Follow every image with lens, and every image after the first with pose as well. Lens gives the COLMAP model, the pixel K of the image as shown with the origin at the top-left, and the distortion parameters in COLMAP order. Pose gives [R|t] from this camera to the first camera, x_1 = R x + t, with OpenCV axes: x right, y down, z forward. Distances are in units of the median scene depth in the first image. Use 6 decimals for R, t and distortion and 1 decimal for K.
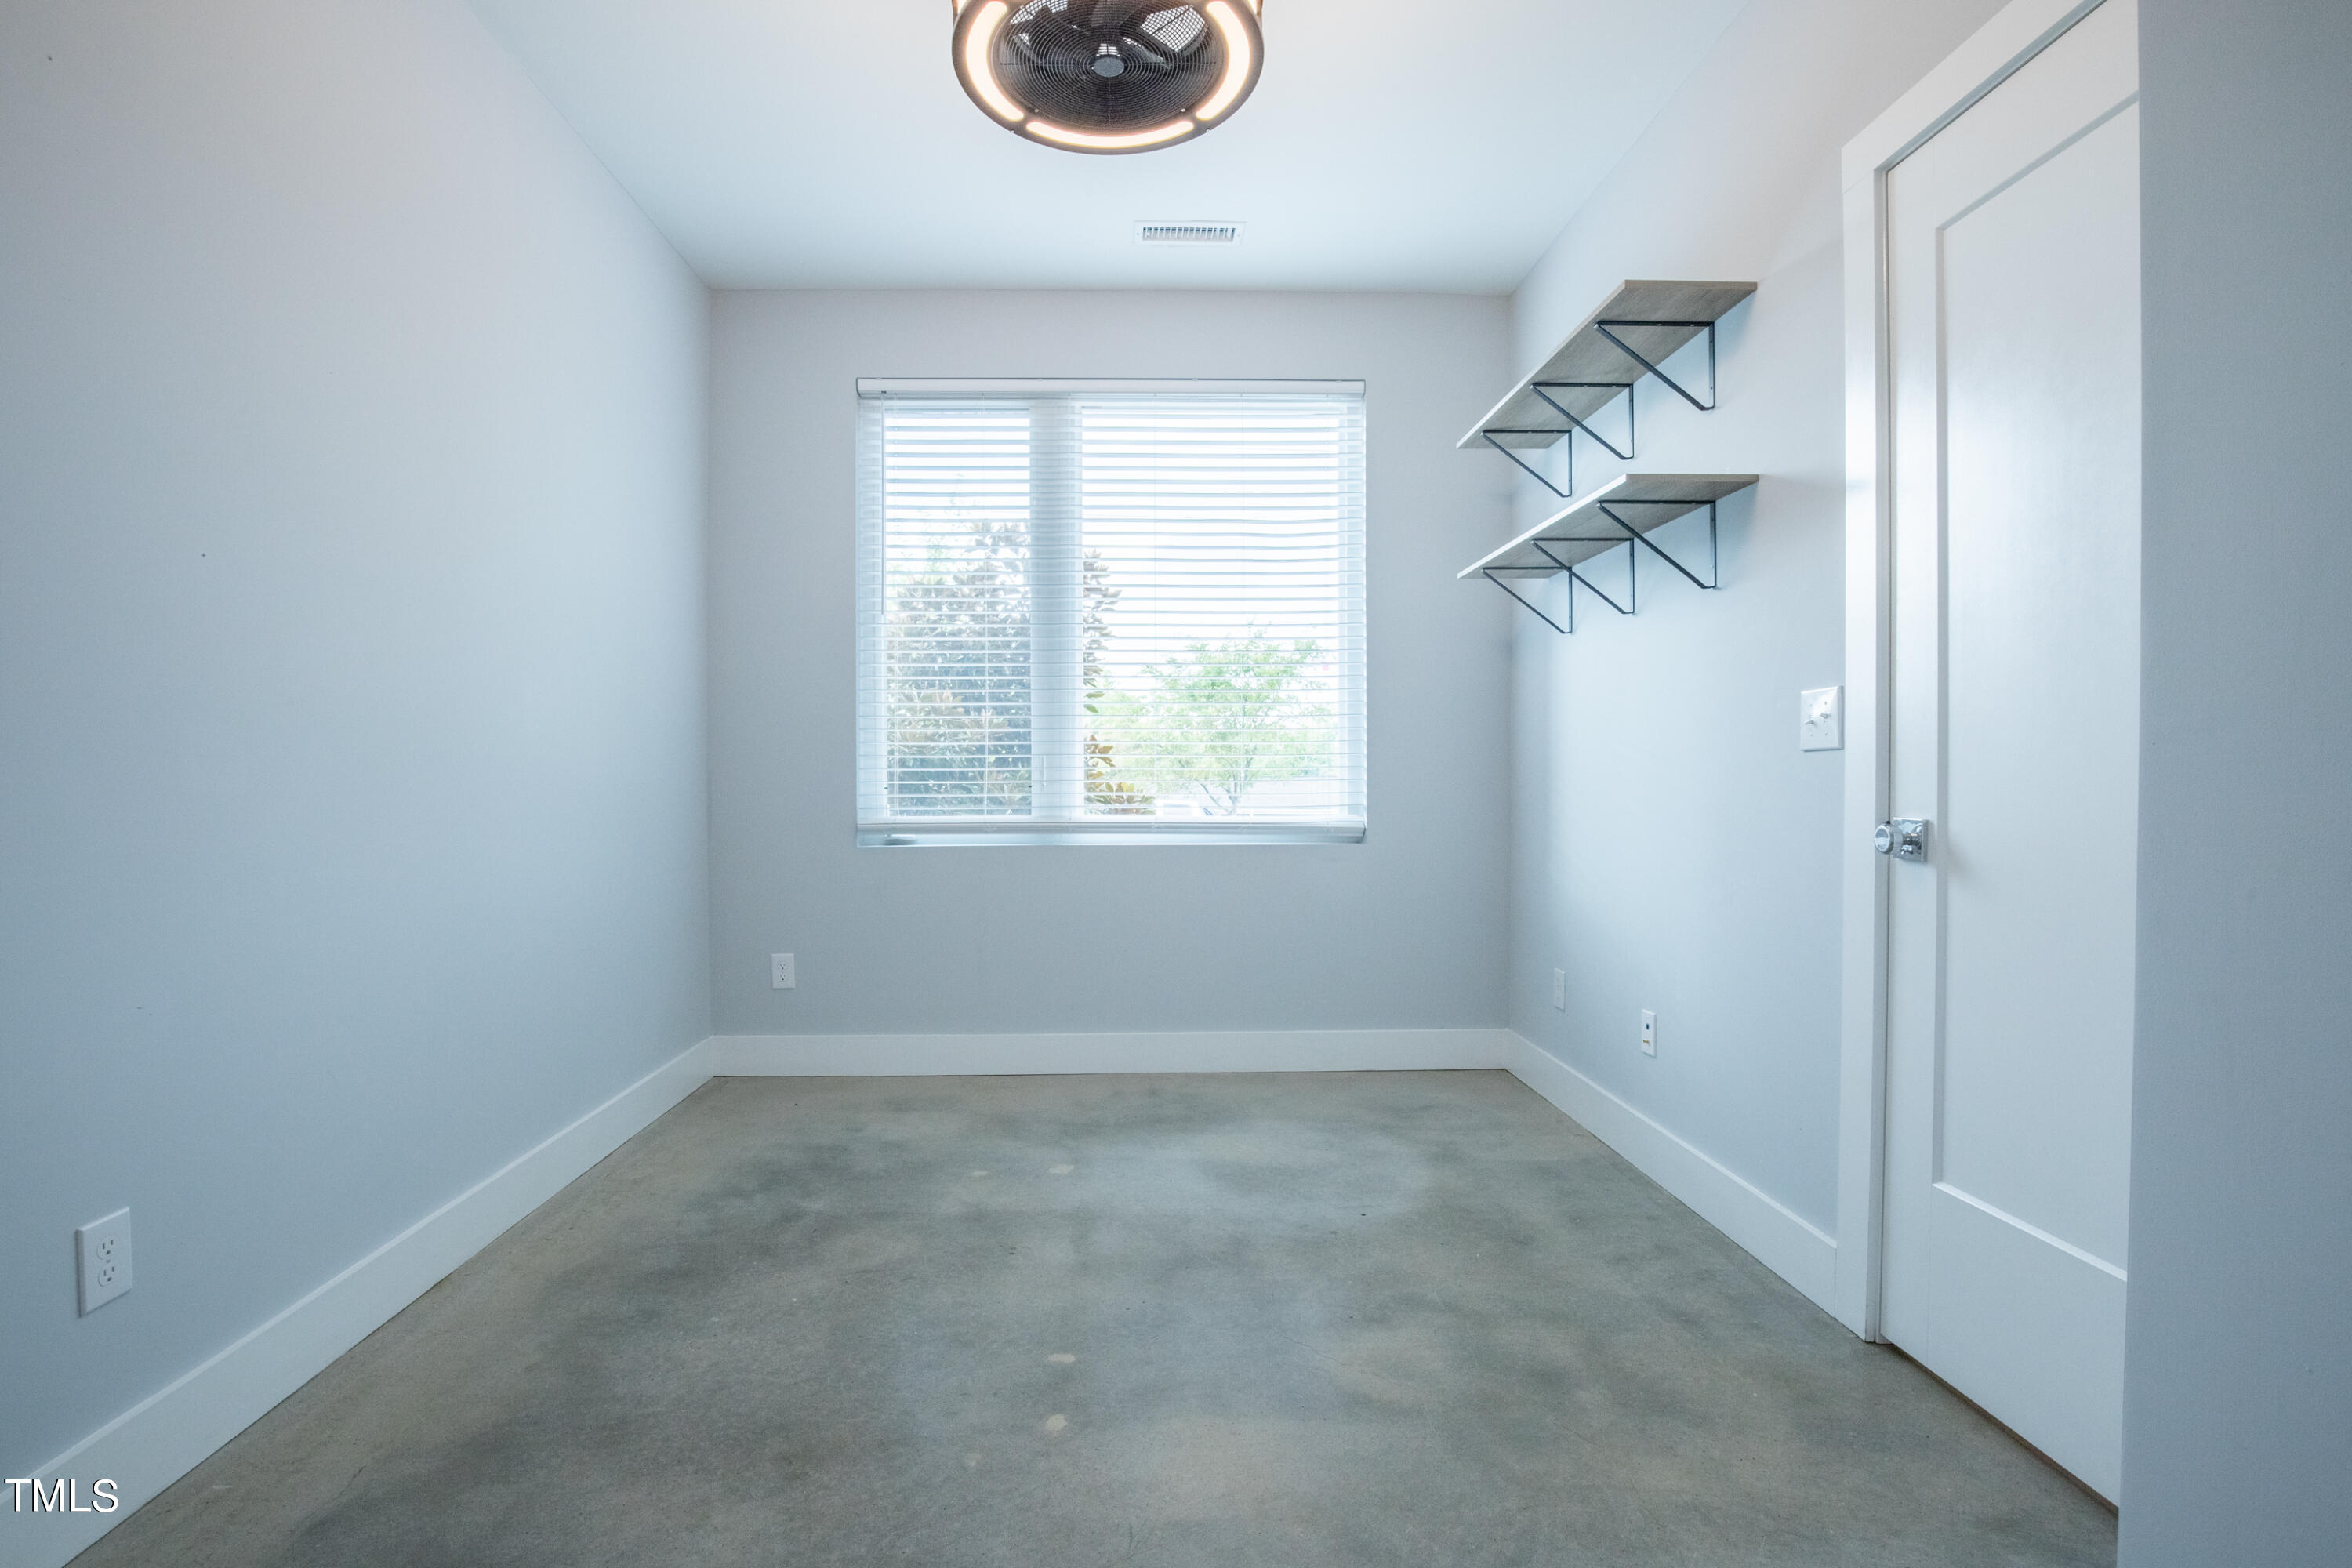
lens RADIAL K [[1099.7, 0, 1176.0], [0, 1099.7, 784.0], [0, 0, 1]] dist [-0.028964, 0.006291]
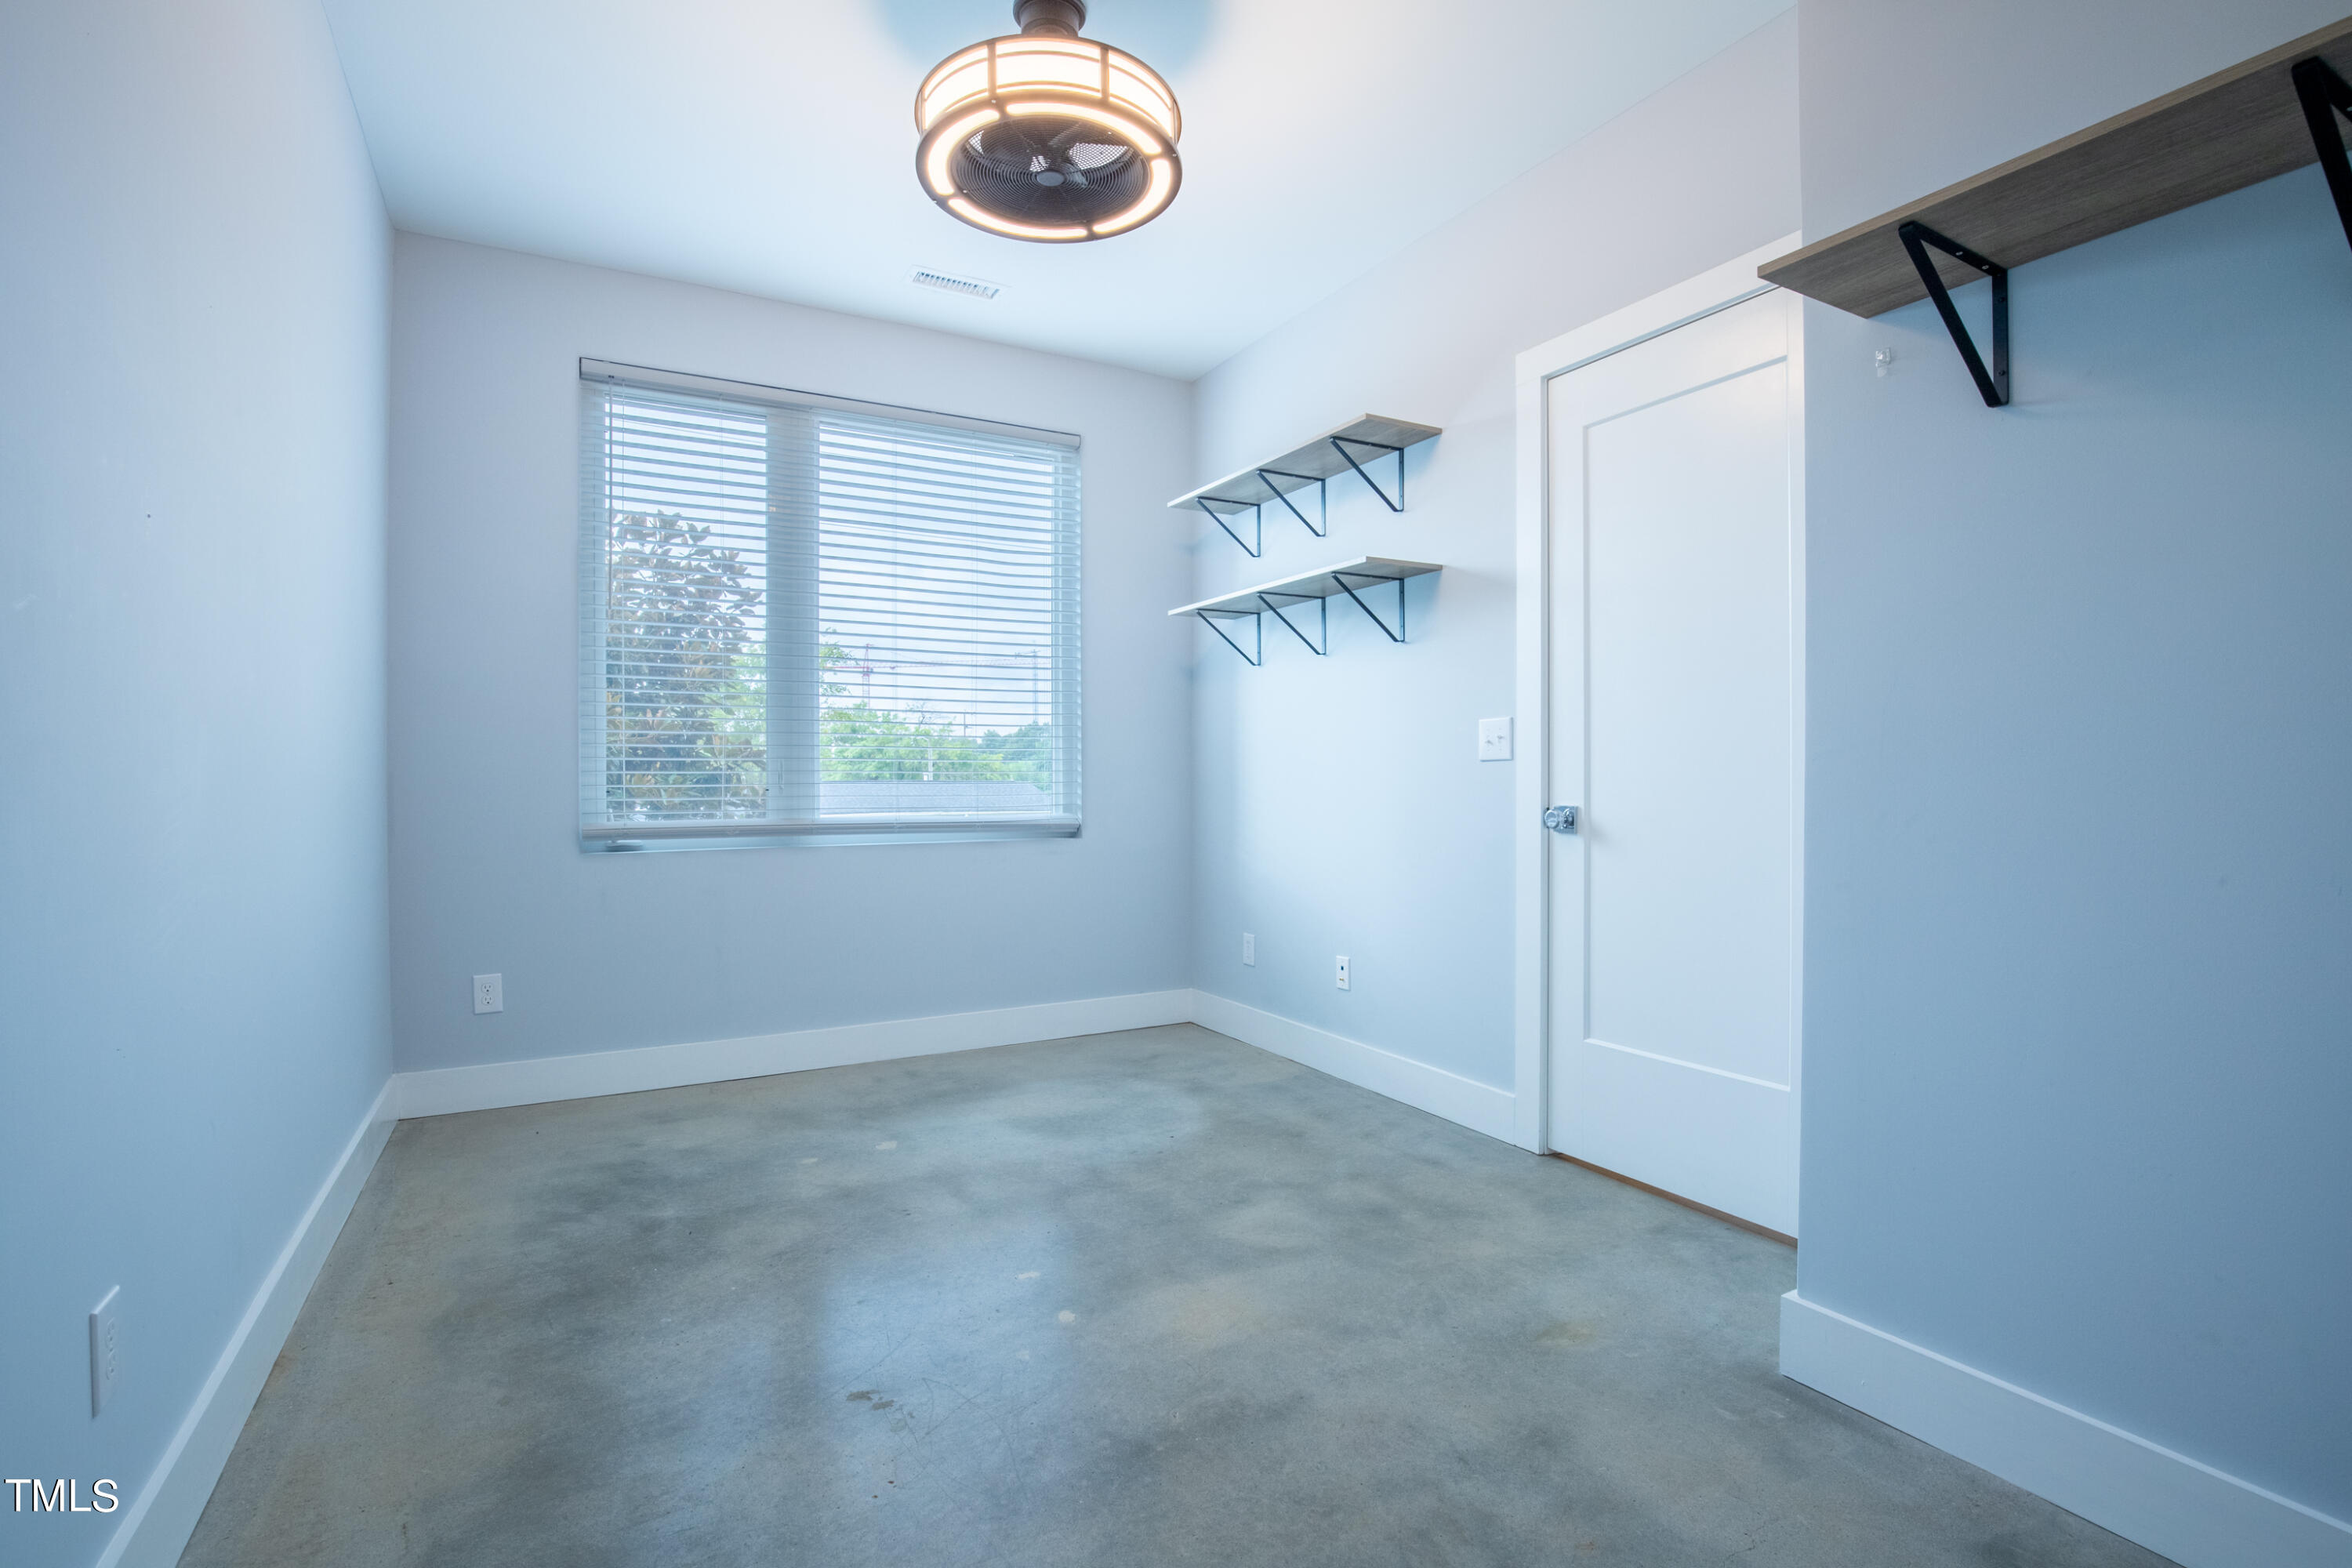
lens RADIAL K [[1078.5, 0, 1176.0], [0, 1078.5, 784.0], [0, 0, 1]] dist [-0.024405, 0.006302]
pose [[0.890079, -0.001779, 0.455802, -0.360753], [0.004133, 0.999983, -0.004167, 0.003852], [-0.455787, 0.005593, 0.890072, -0.072999]]
